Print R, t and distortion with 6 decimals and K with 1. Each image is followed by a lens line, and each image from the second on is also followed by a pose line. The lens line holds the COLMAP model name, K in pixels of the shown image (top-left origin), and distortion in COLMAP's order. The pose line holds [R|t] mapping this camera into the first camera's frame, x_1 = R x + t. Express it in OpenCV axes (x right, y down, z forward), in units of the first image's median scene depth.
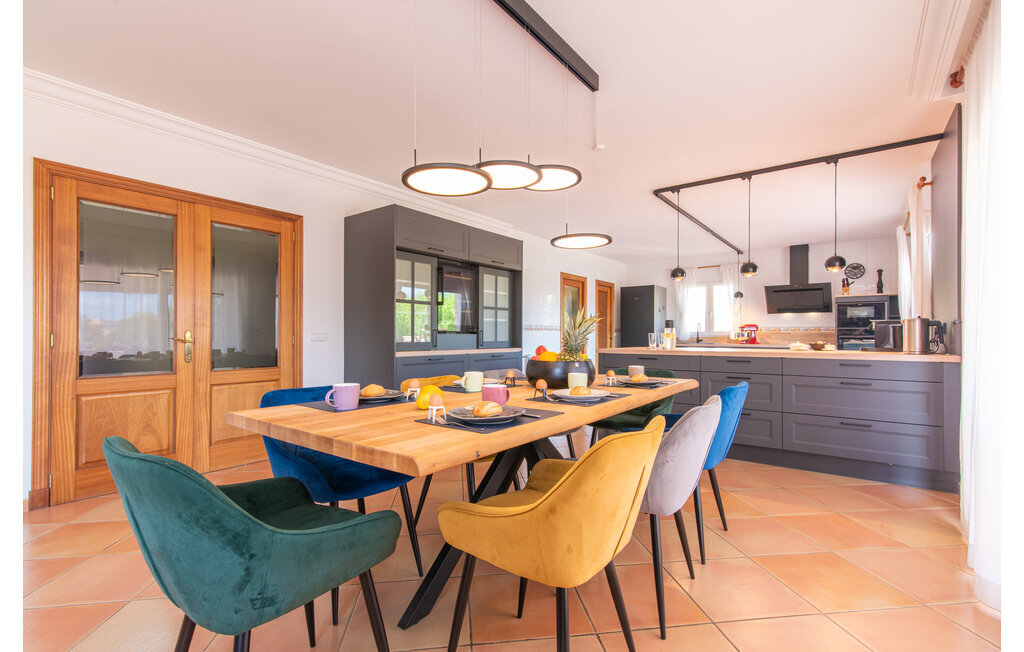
lens RADIAL K [[452.2, 0, 510.8], [0, 452.2, 332.3], [0, 0, 1]] dist [0.002179, 0.000328]
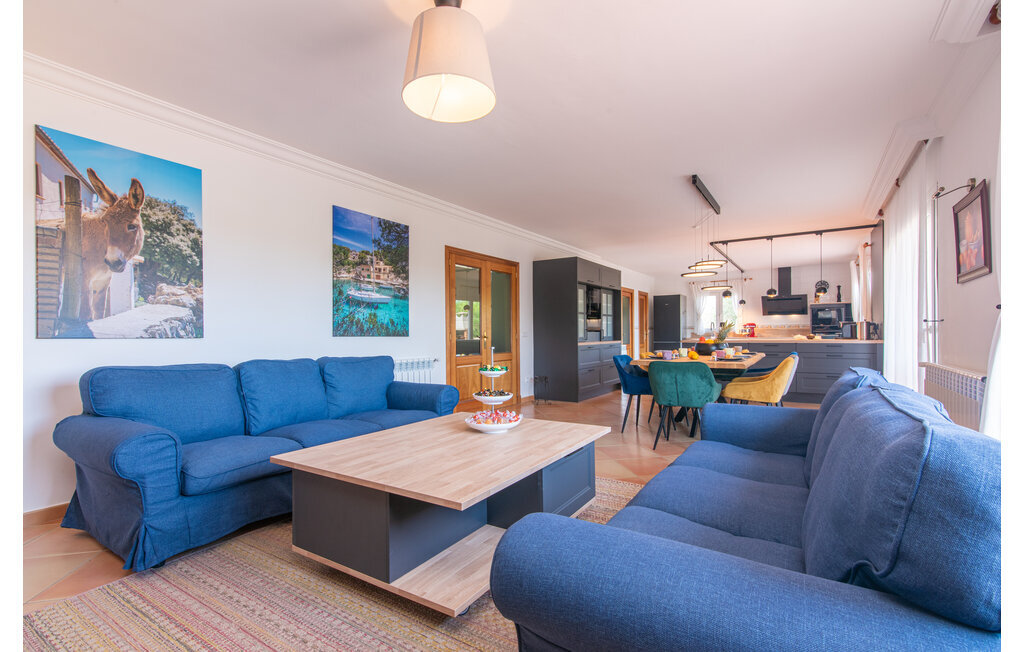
lens RADIAL K [[452.2, 0, 510.8], [0, 452.2, 332.3], [0, 0, 1]] dist [0.002179, 0.000328]
pose [[0.997283, -0.009842, 0.073008, -0.433764], [0.009442, 0.999938, 0.005823, -0.006036], [-0.073061, -0.005118, 0.997314, -0.473542]]
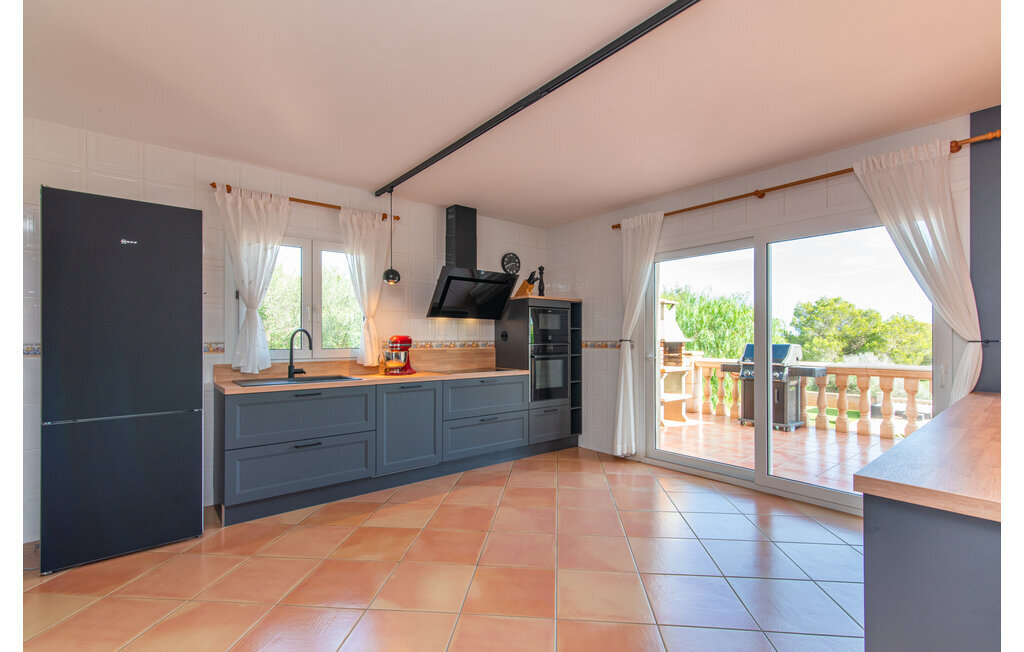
lens RADIAL K [[423.8, 0, 509.5], [0, 423.8, 344.6], [0, 0, 1]] dist [0.000019, 0.000033]
pose [[0.266821, -0.009782, 0.963697, 0.129164], [0.004399, 0.999950, 0.008932, -0.015317], [-0.963736, 0.001856, 0.266851, 1.052095]]
